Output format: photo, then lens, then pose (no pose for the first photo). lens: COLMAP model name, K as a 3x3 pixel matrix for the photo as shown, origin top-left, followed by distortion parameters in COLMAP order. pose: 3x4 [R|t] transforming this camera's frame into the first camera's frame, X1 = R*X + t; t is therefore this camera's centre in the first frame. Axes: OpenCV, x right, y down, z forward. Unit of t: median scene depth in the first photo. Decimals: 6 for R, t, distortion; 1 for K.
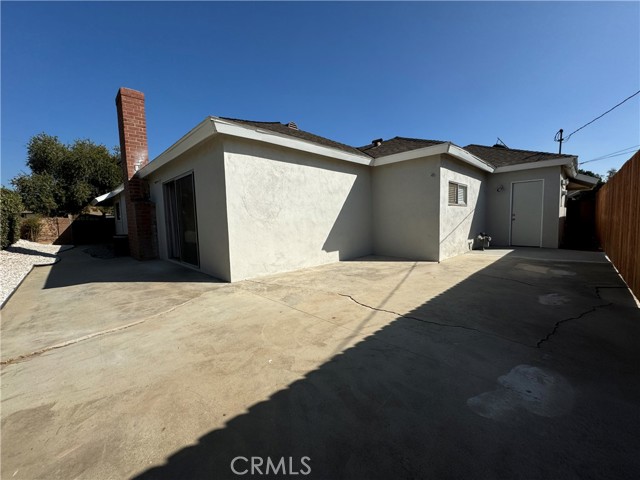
lens RADIAL K [[255.5, 0, 320.0], [0, 255.5, 240.0], [0, 0, 1]] dist [-0.000338, -0.000278]
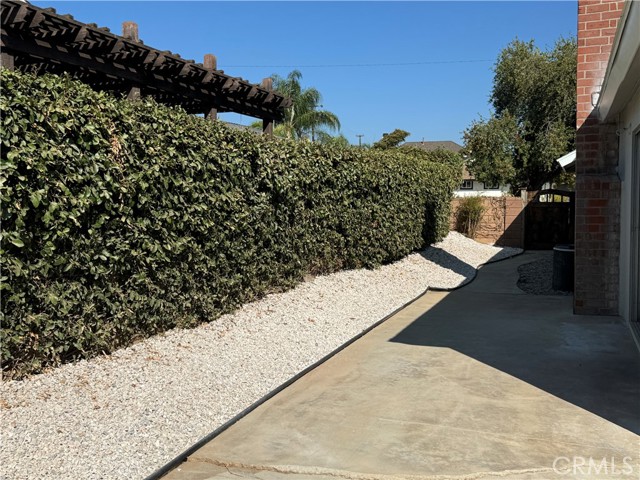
lens RADIAL K [[634.4, 0, 320.0], [0, 634.4, 240.0], [0, 0, 1]] dist [0.142462, -0.256511]
pose [[0.405019, 0.085259, -0.910324, 0.065579], [-0.081217, 0.995062, 0.057060, -0.040089], [0.910694, 0.050824, 0.409944, 0.080463]]
